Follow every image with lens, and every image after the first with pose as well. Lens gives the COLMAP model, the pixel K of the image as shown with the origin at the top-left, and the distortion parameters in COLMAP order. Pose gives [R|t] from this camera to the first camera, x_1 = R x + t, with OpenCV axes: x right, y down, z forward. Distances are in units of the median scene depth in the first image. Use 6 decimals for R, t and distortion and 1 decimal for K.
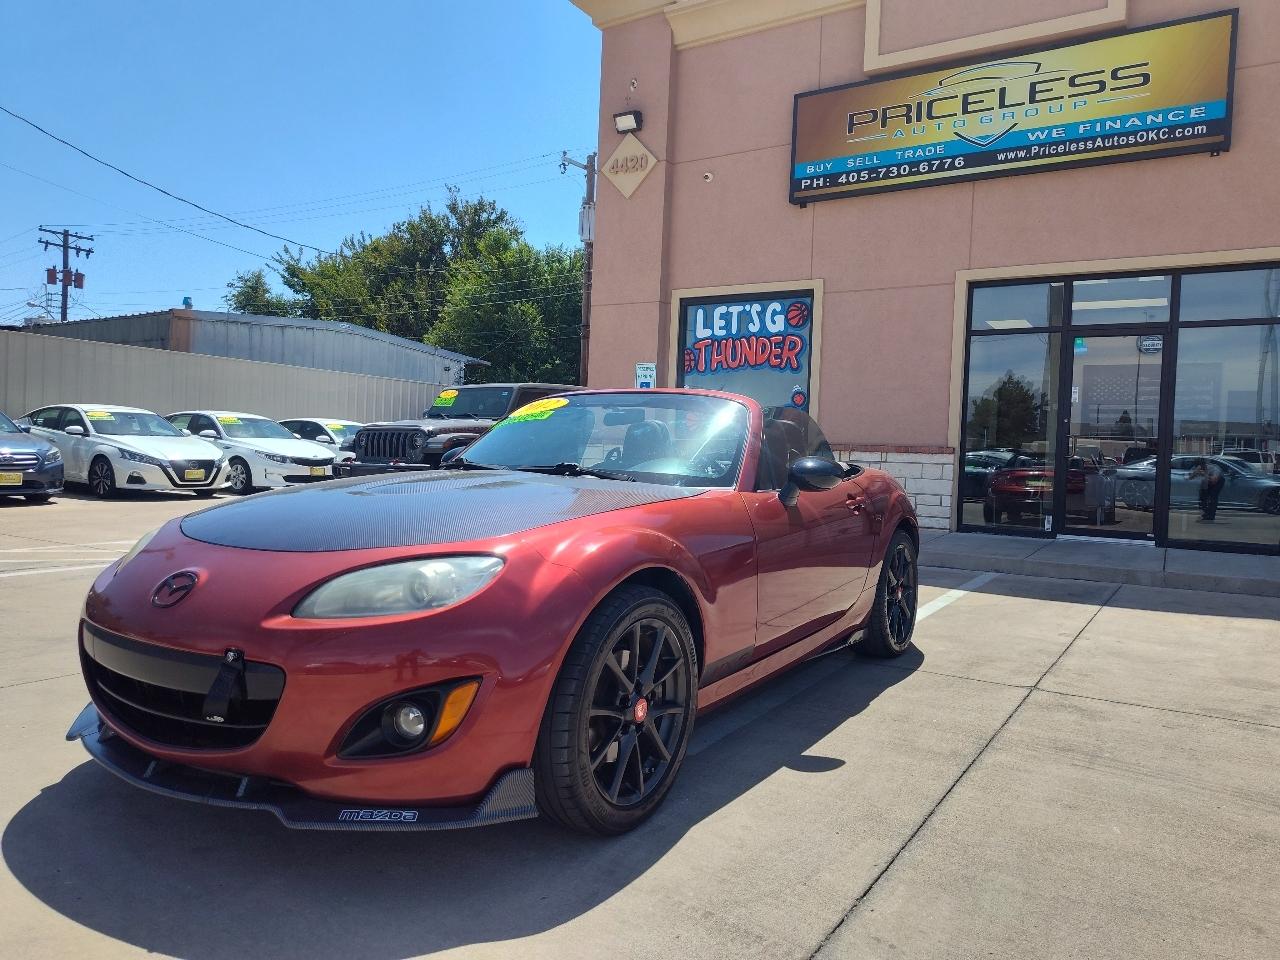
lens RADIAL K [[882.8, 0, 641.3], [0, 882.8, 484.0], [0, 0, 1]] dist [-0.001870, -0.002537]
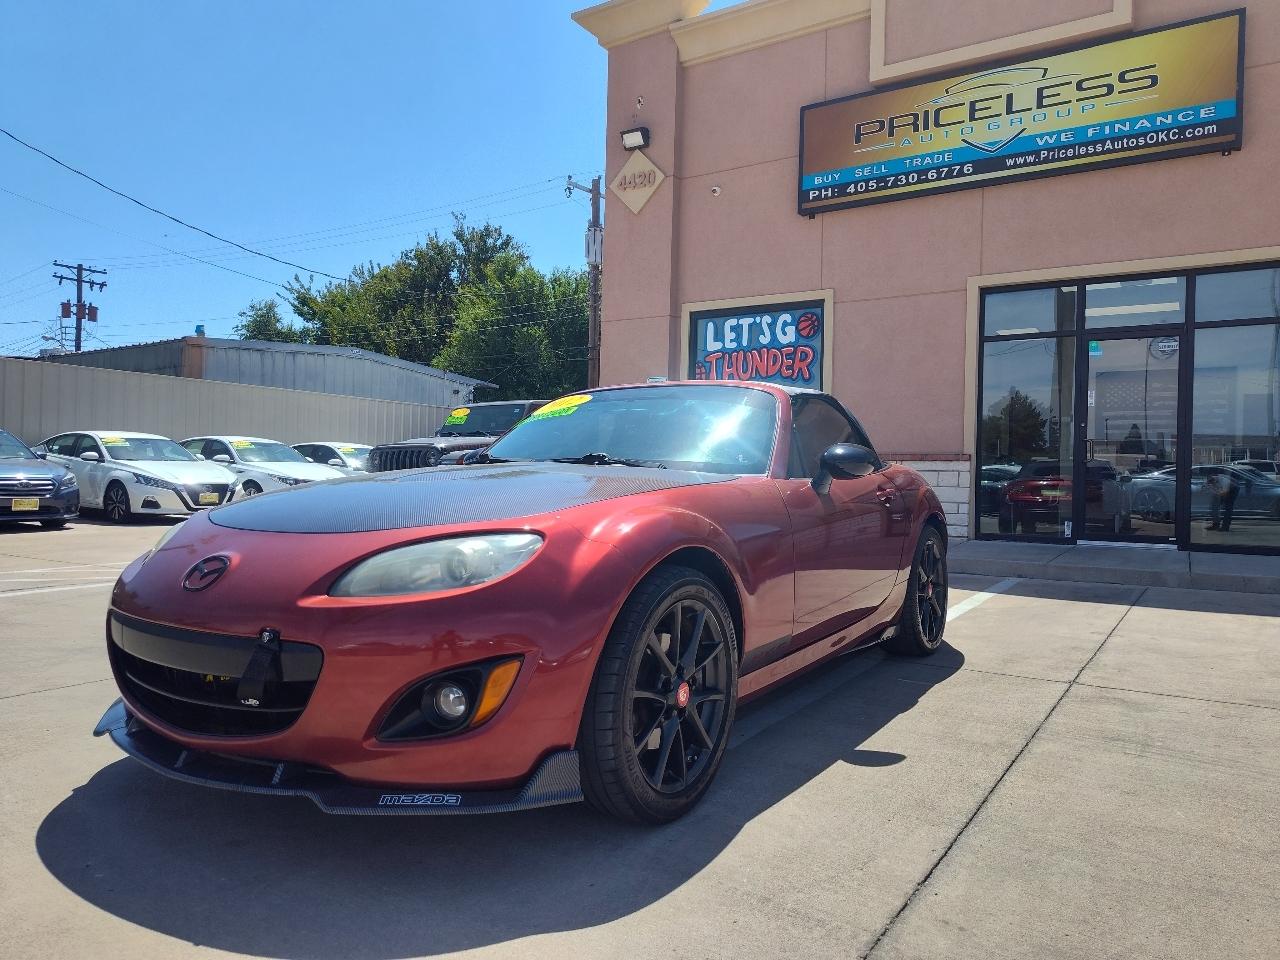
lens RADIAL K [[879.7, 0, 637.8], [0, 879.7, 484.3], [0, 0, 1]] dist [0.002302, -0.006632]
pose [[0.999760, -0.018114, -0.012324, -0.007640], [0.017795, 0.999515, -0.025559, 0.011016], [0.012781, 0.025333, 0.999597, 0.006269]]
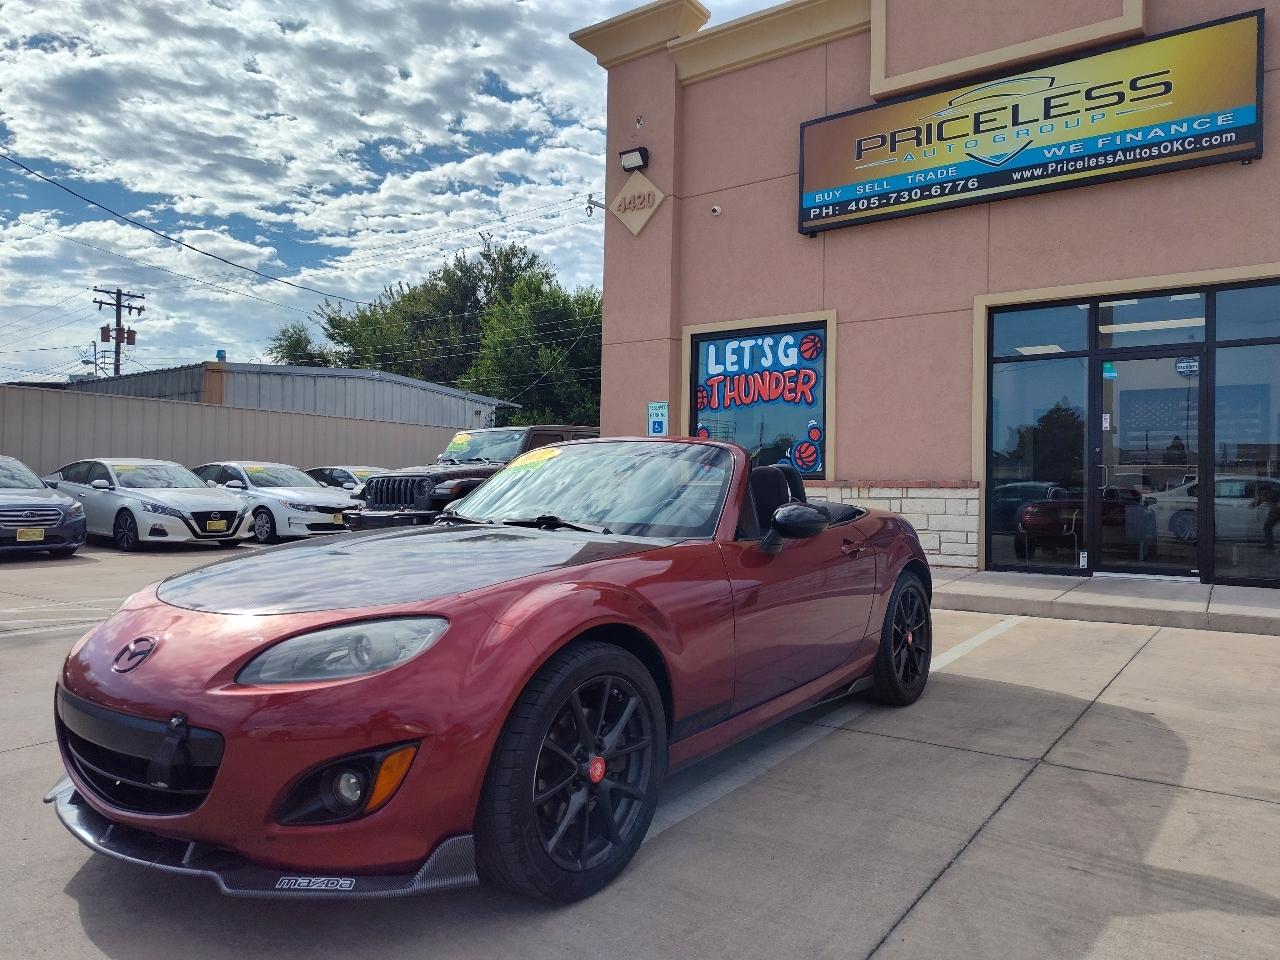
lens RADIAL K [[879.7, 0, 637.8], [0, 879.7, 484.3], [0, 0, 1]] dist [0.002302, -0.006632]
pose [[0.998195, -0.025138, -0.054541, 0.038301], [0.022859, 0.998856, -0.042007, -0.005930], [0.055534, 0.040684, 0.997628, 0.036566]]
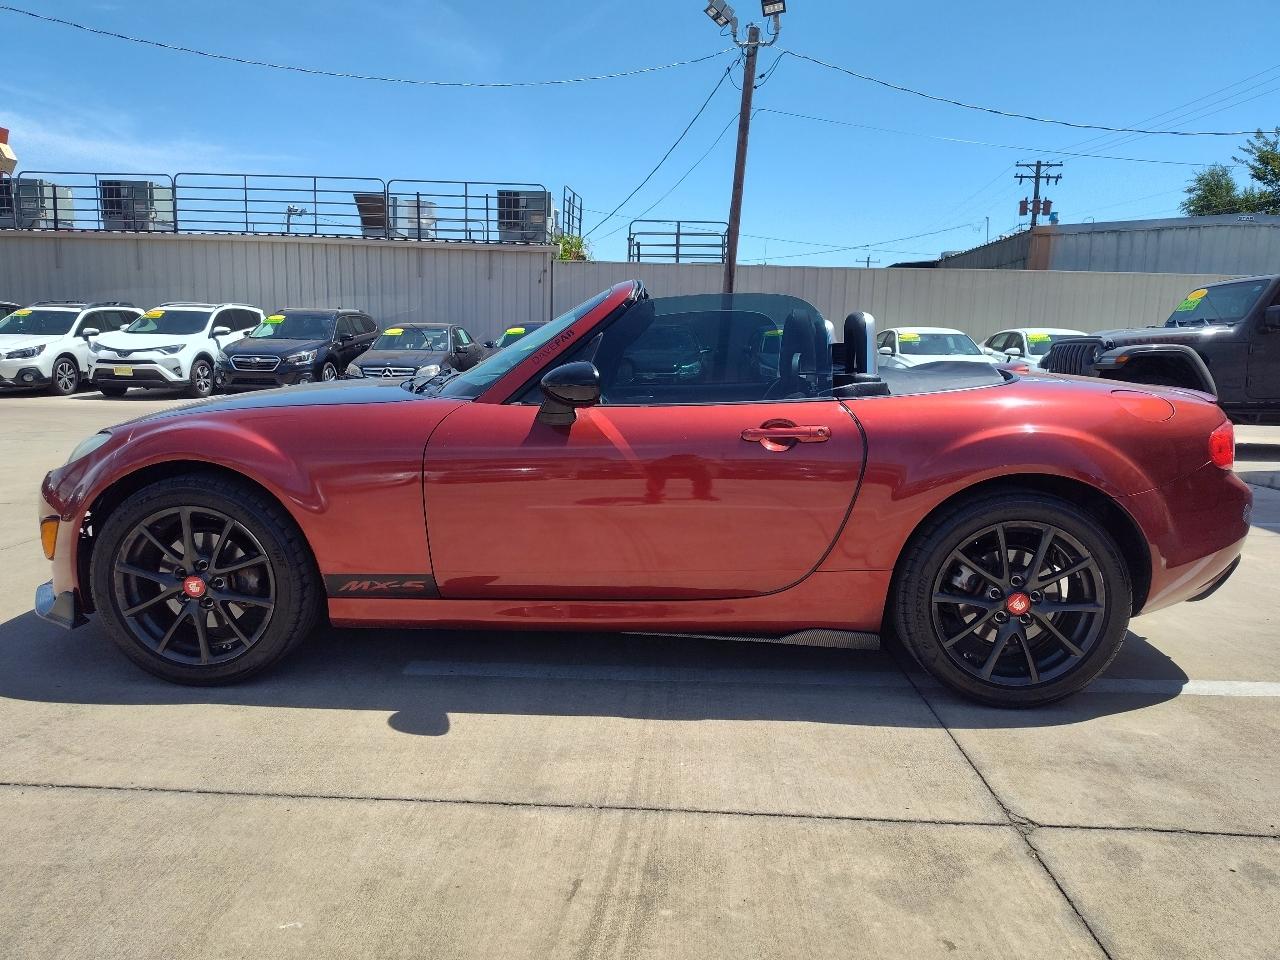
lens RADIAL K [[872.6, 0, 646.8], [0, 872.6, 482.8], [0, 0, 1]] dist [0.007635, -0.000603]
pose [[0.498045, 0.112805, -0.859783, 0.283311], [-0.034948, 0.993308, 0.110080, -0.004435], [0.866447, -0.024777, 0.498654, 0.215774]]
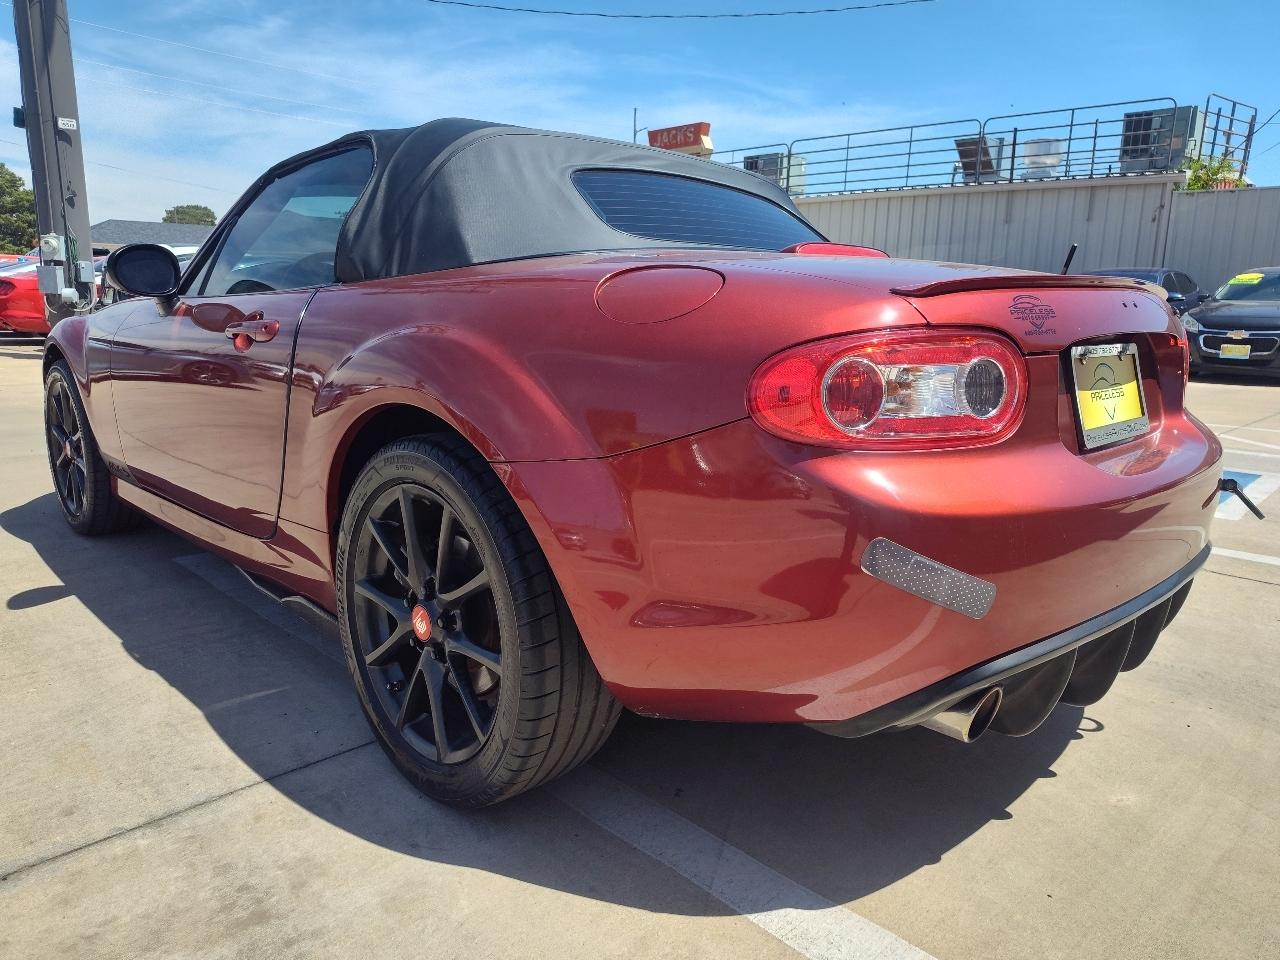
lens RADIAL K [[879.7, 0, 637.8], [0, 879.7, 484.3], [0, 0, 1]] dist [0.002302, -0.006632]
pose [[-0.224532, 0.168624, -0.959766, 0.255966], [-0.057682, 0.980888, 0.185829, 0.000435], [0.972758, 0.097085, -0.210514, 0.493868]]
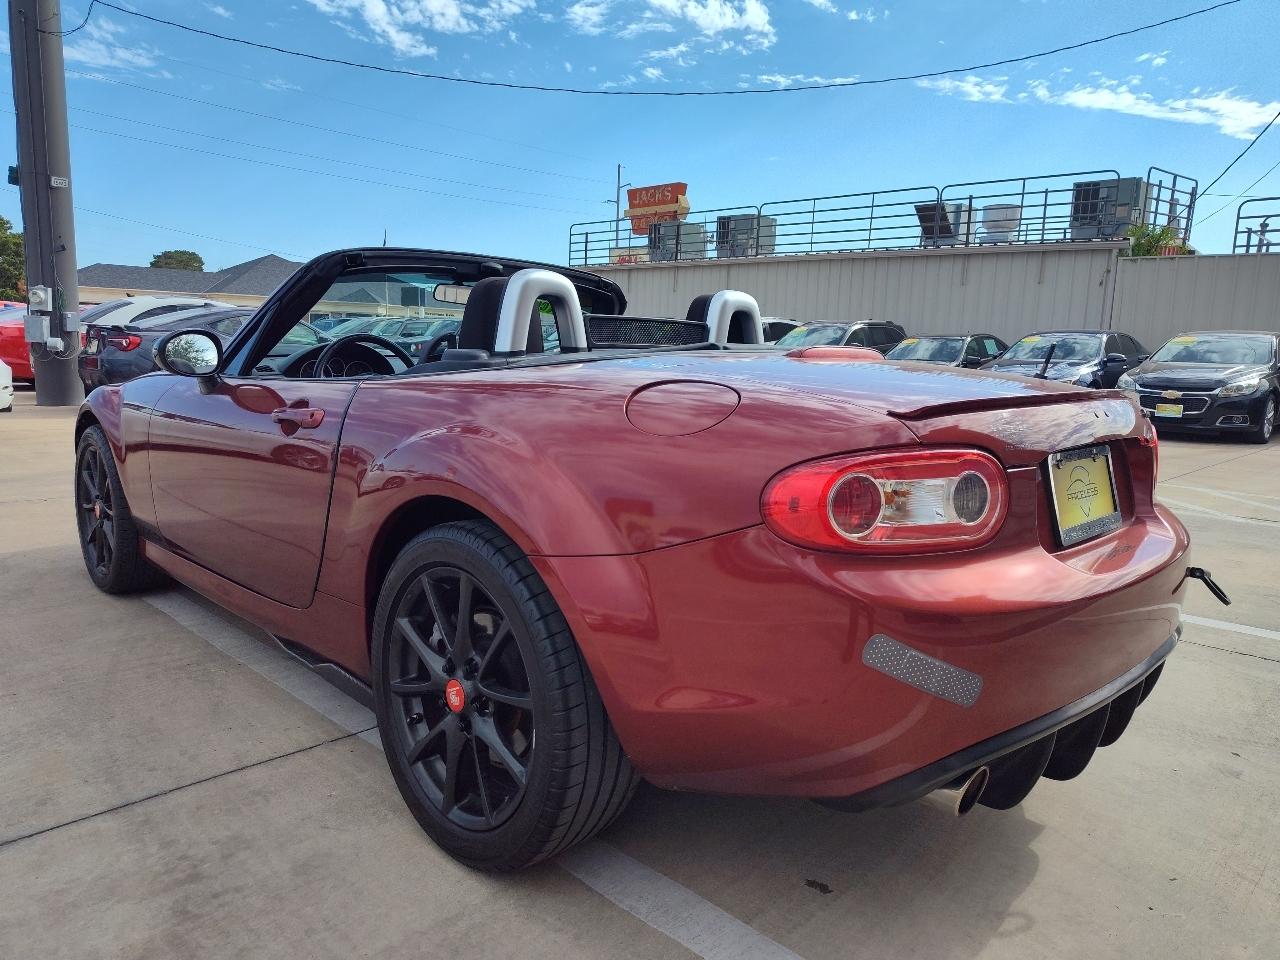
lens RADIAL K [[870.4, 0, 635.9], [0, 870.4, 480.1], [0, 0, 1]] dist [0.033649, -0.037016]
pose [[-0.207039, 0.111196, -0.971993, 0.288503], [-0.070005, 0.989289, 0.128086, -0.009822], [0.975825, 0.094563, -0.197037, 0.524129]]
